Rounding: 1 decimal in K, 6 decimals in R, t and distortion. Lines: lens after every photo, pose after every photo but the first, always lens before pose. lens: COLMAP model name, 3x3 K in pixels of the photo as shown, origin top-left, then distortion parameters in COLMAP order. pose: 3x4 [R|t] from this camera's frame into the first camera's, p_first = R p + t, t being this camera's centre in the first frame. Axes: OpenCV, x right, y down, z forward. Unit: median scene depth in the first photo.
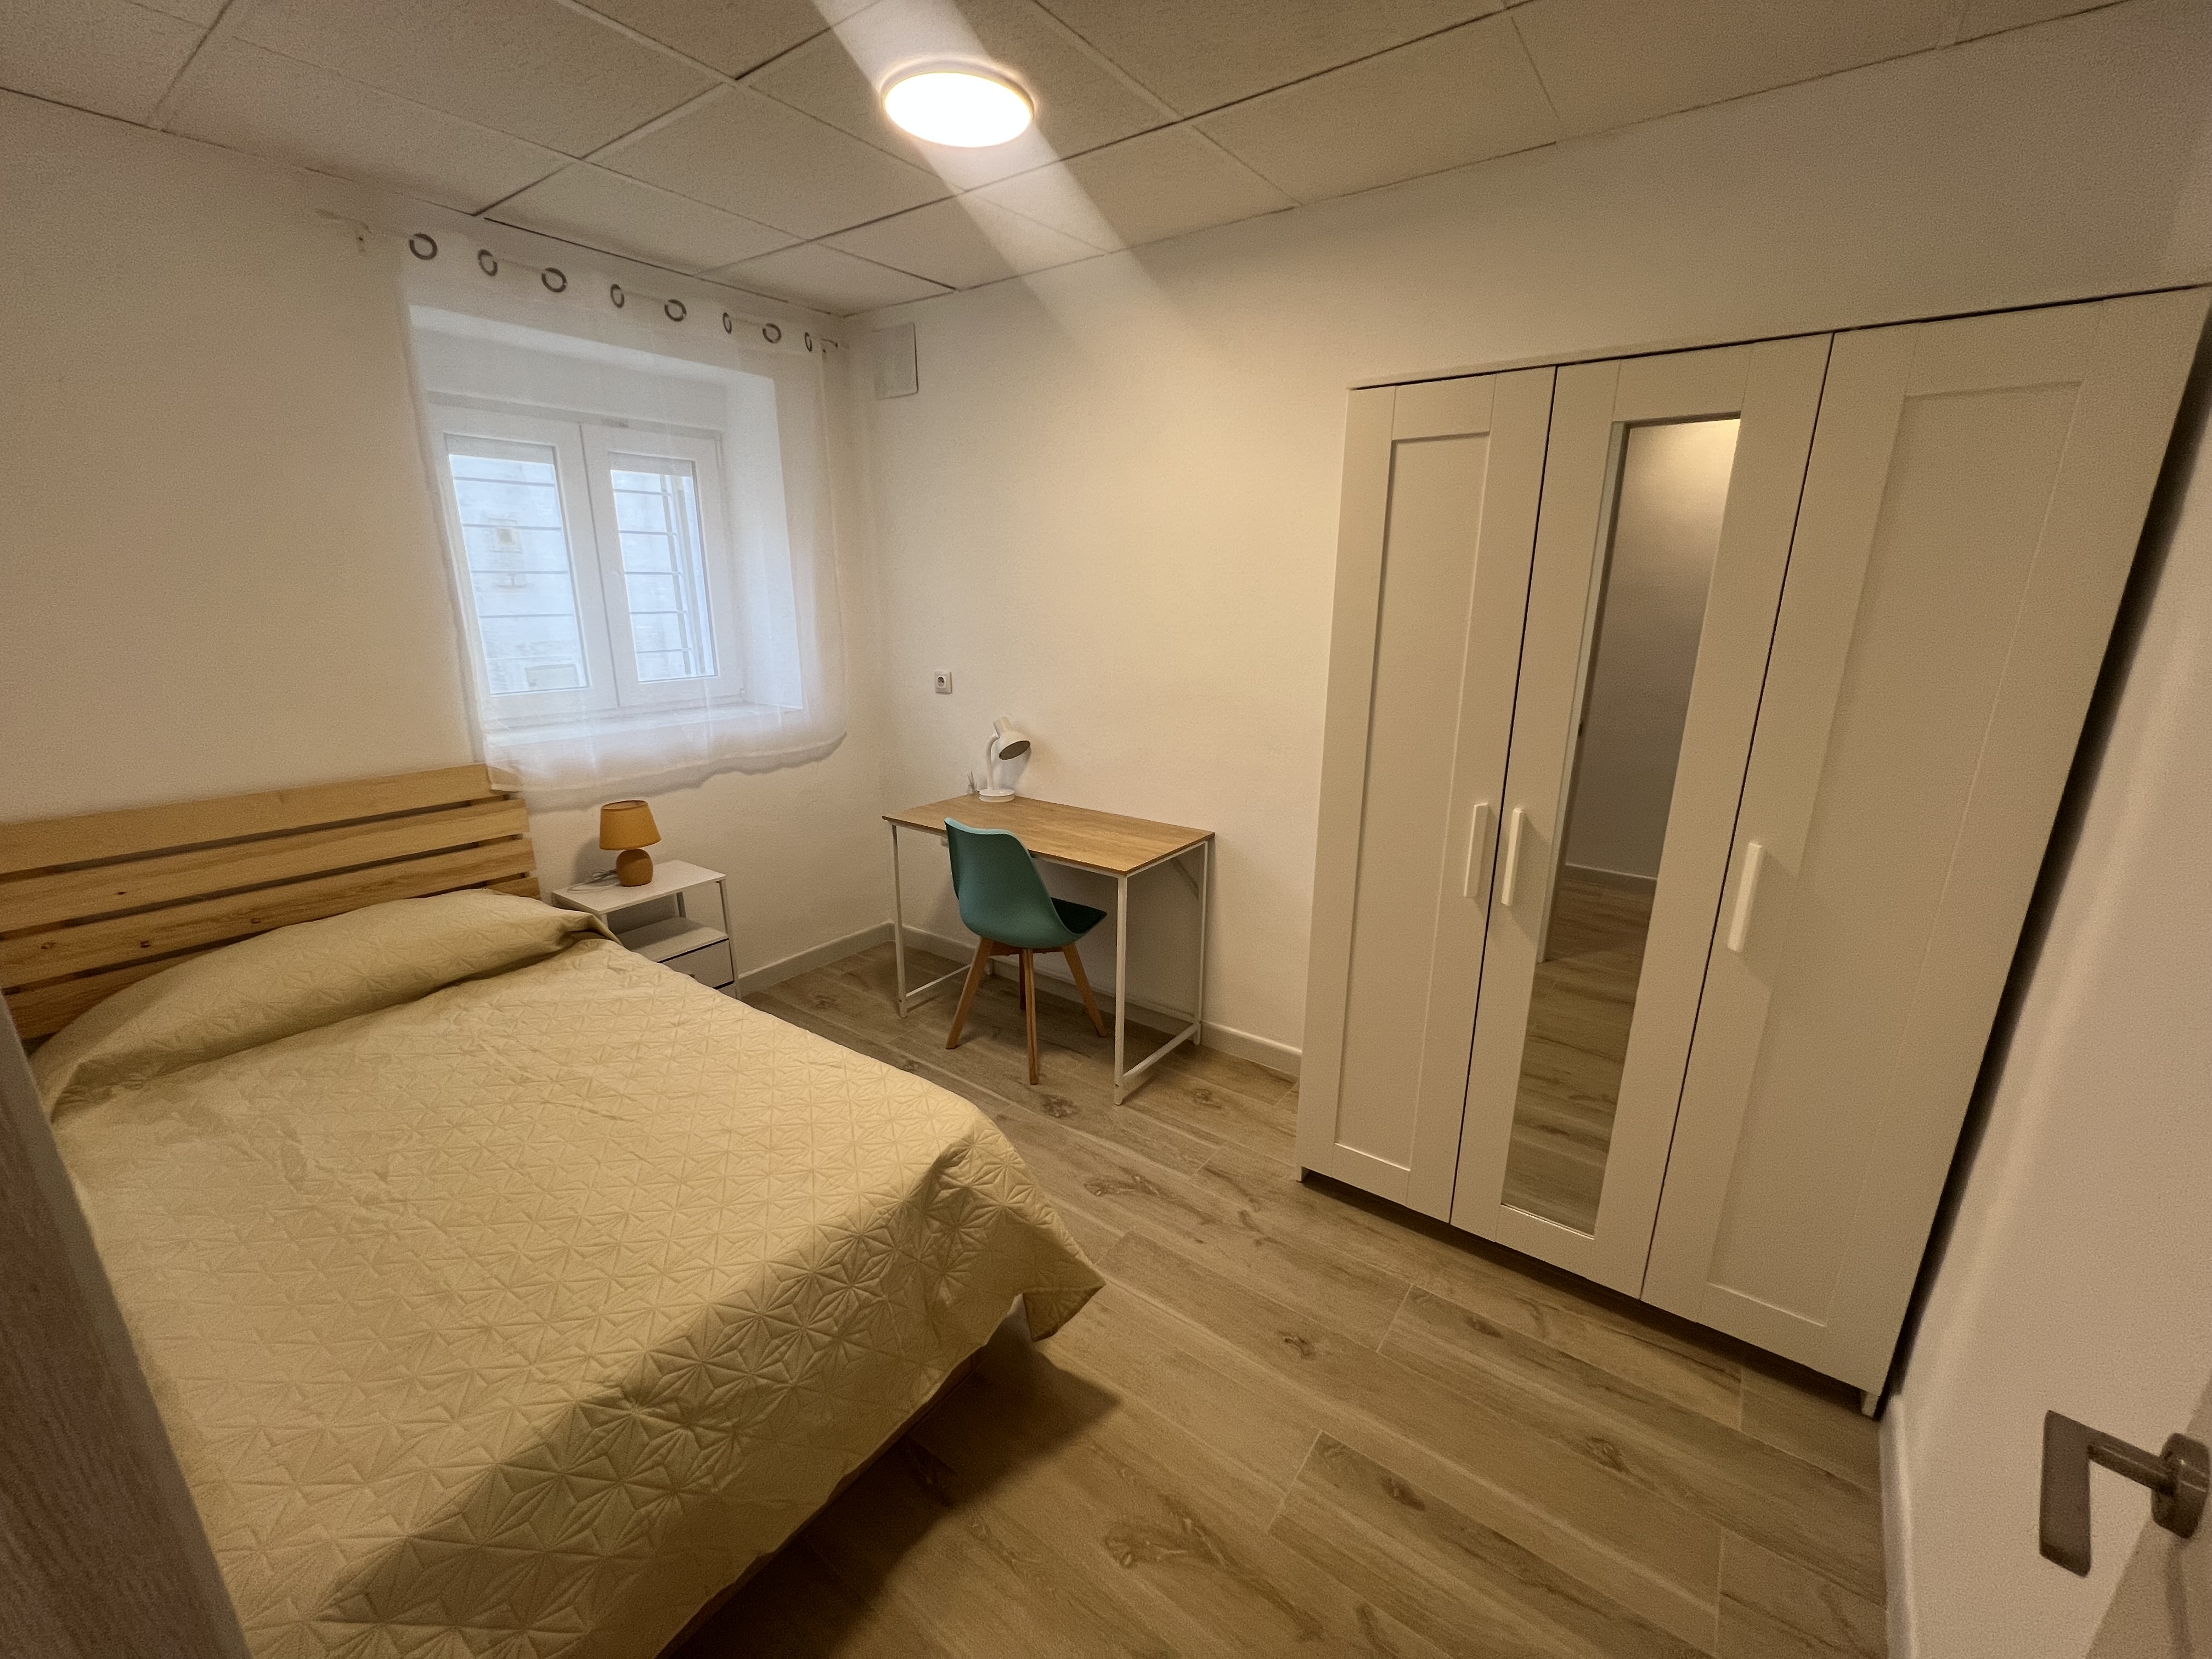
lens RADIAL K [[886.4, 0, 1106.0], [0, 886.4, 829.5], [0, 0, 1]] dist [0.002378, 0.000251]
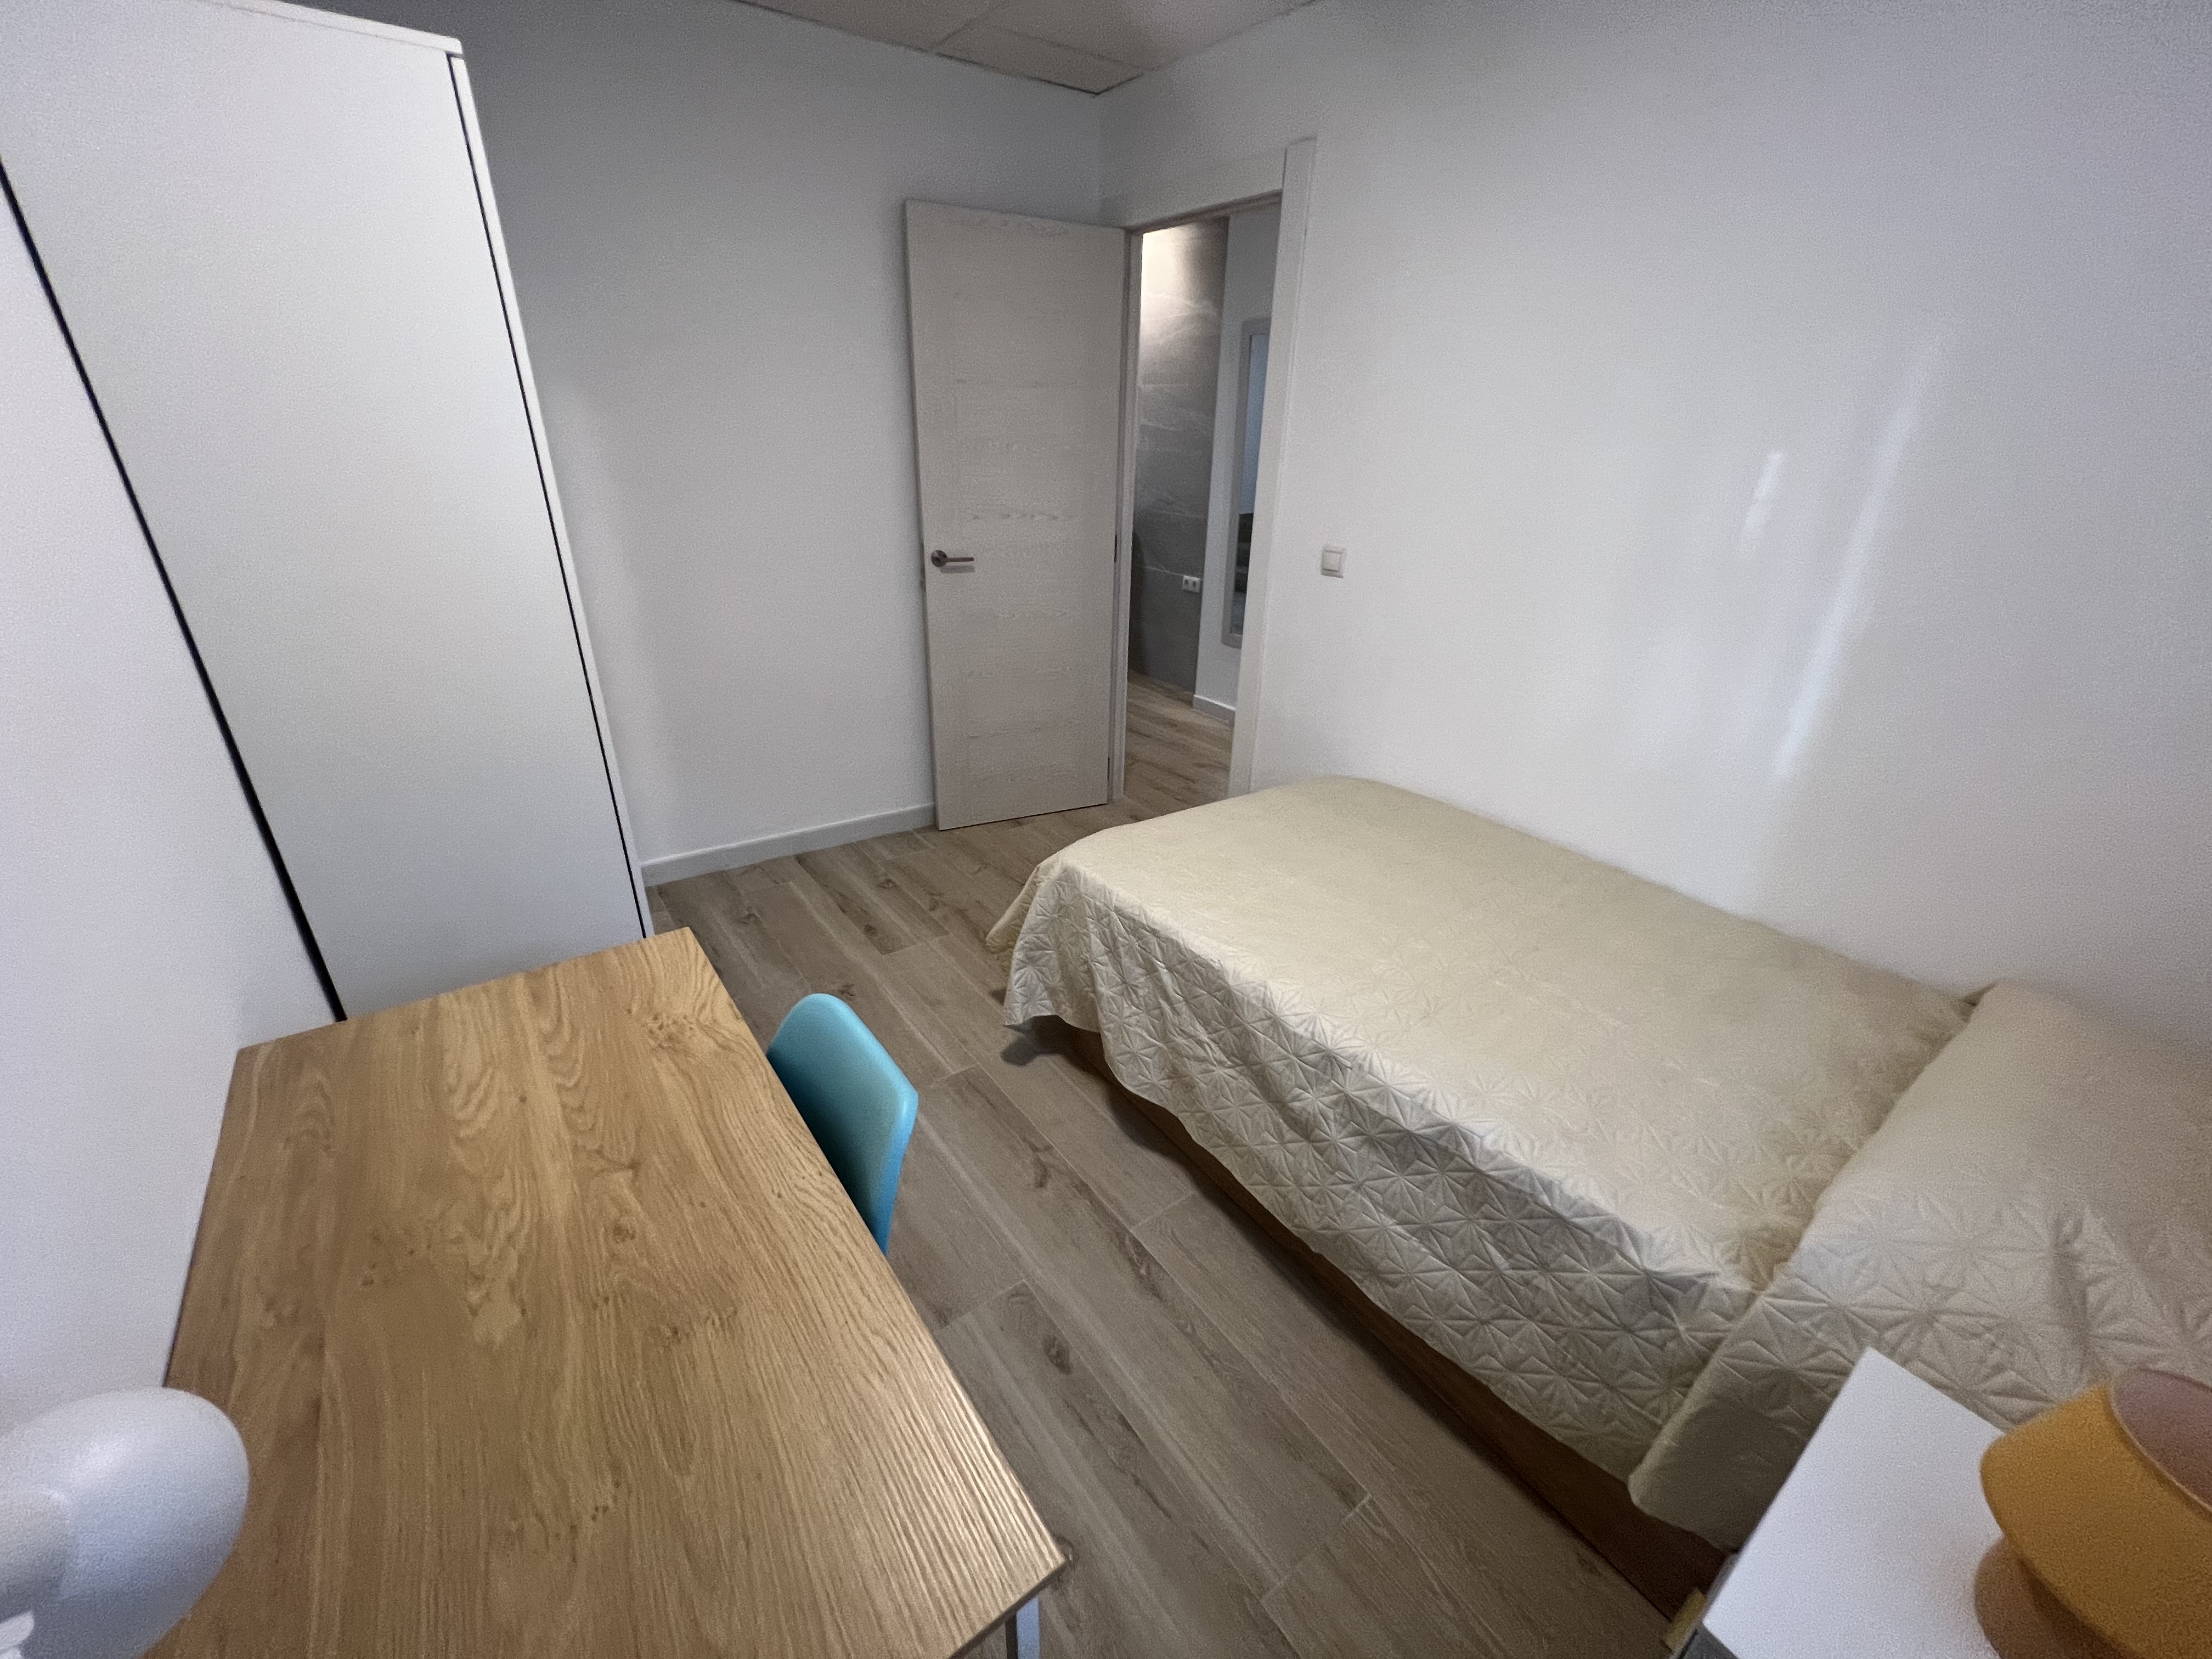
lens RADIAL K [[887.1, 0, 1113.0], [0, 887.1, 831.8], [0, 0, 1]] dist [-0.002582, -0.000032]
pose [[-0.954191, -0.153454, 0.256847, -0.349010], [0.048659, 0.767436, 0.639277, -0.324398], [-0.295213, 0.622490, -0.724814, 1.250959]]
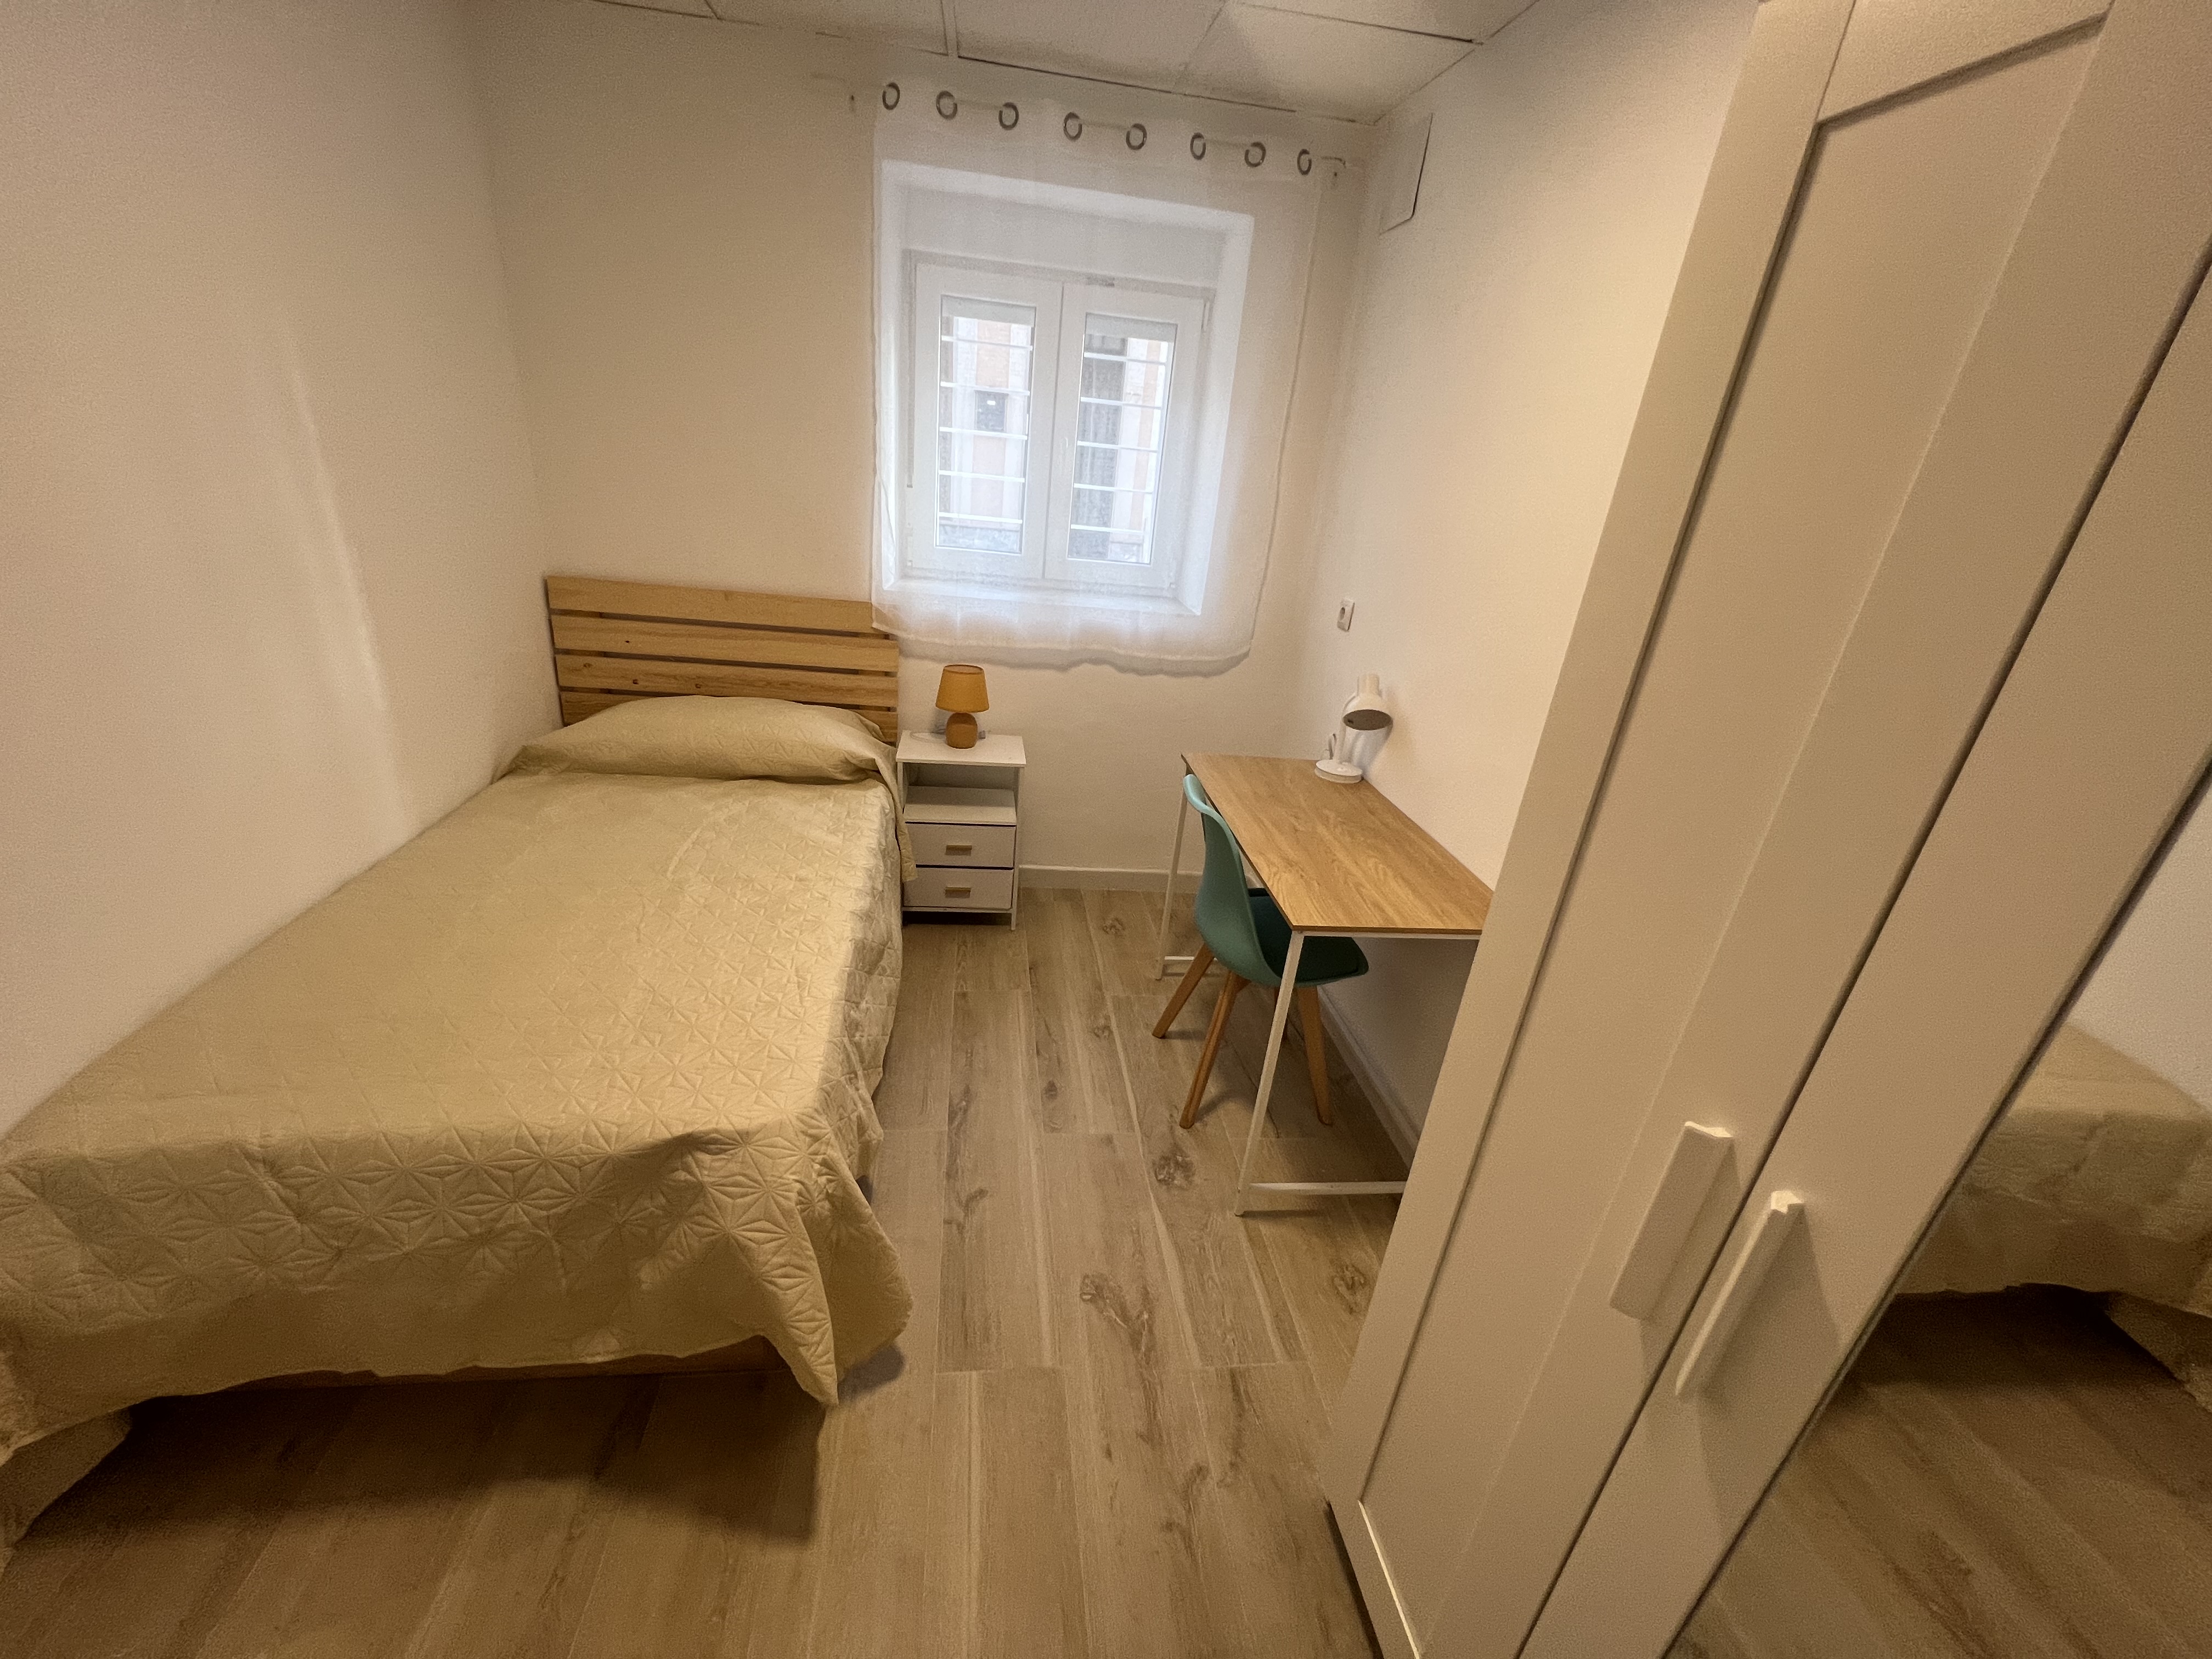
lens RADIAL K [[887.1, 0, 1113.0], [0, 887.1, 831.8], [0, 0, 1]] dist [-0.002582, -0.000032]
pose [[0.688148, 0.341997, -0.639915, 0.327336], [-0.284588, 0.938497, 0.195533, -0.109719], [0.667430, 0.047556, 0.743153, 0.393508]]
